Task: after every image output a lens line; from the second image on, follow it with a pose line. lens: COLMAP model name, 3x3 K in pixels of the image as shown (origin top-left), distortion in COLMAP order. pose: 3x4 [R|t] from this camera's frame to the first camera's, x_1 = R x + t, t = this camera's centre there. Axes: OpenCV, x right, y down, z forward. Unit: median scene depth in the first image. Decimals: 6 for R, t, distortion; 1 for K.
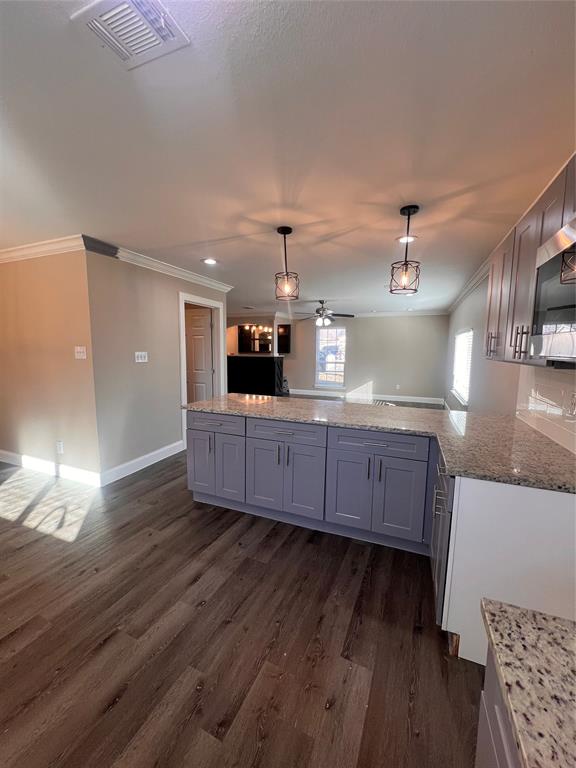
lens RADIAL K [[306.1, 0, 287.8], [0, 306.1, 383.2], [0, 0, 1]] dist [-0.002074, 0.000378]
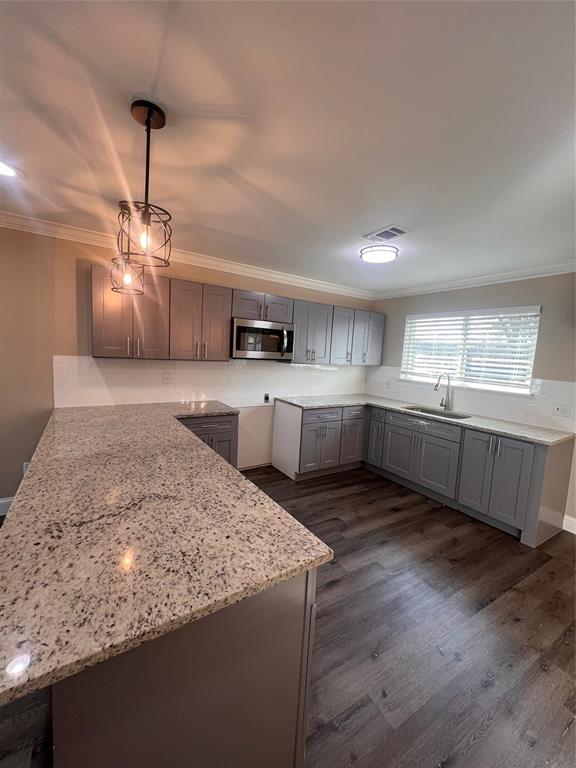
lens RADIAL K [[306.1, 0, 287.5], [0, 306.1, 382.2], [0, 0, 1]] dist [-0.002074, 0.000378]
pose [[-0.822419, -0.111894, 0.557770, -0.531659], [0.002699, 0.979687, 0.200513, -0.198949], [-0.568876, 0.166411, -0.805411, 1.412152]]
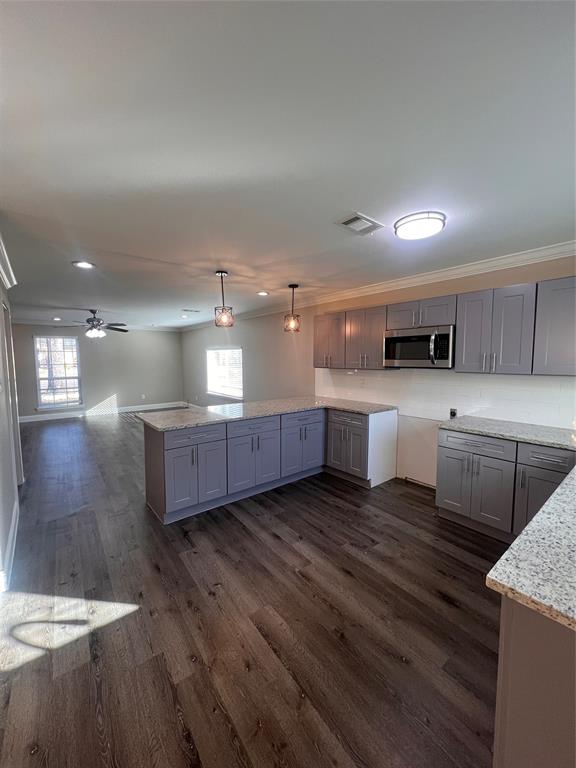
lens RADIAL K [[306.1, 0, 287.8], [0, 306.1, 382.6], [0, 0, 1]] dist [-0.002074, 0.000378]
pose [[0.480414, -0.082286, 0.873173, -1.092480], [0.107585, 0.993599, 0.034442, -0.065613], [-0.870418, 0.077394, 0.486192, 0.185129]]
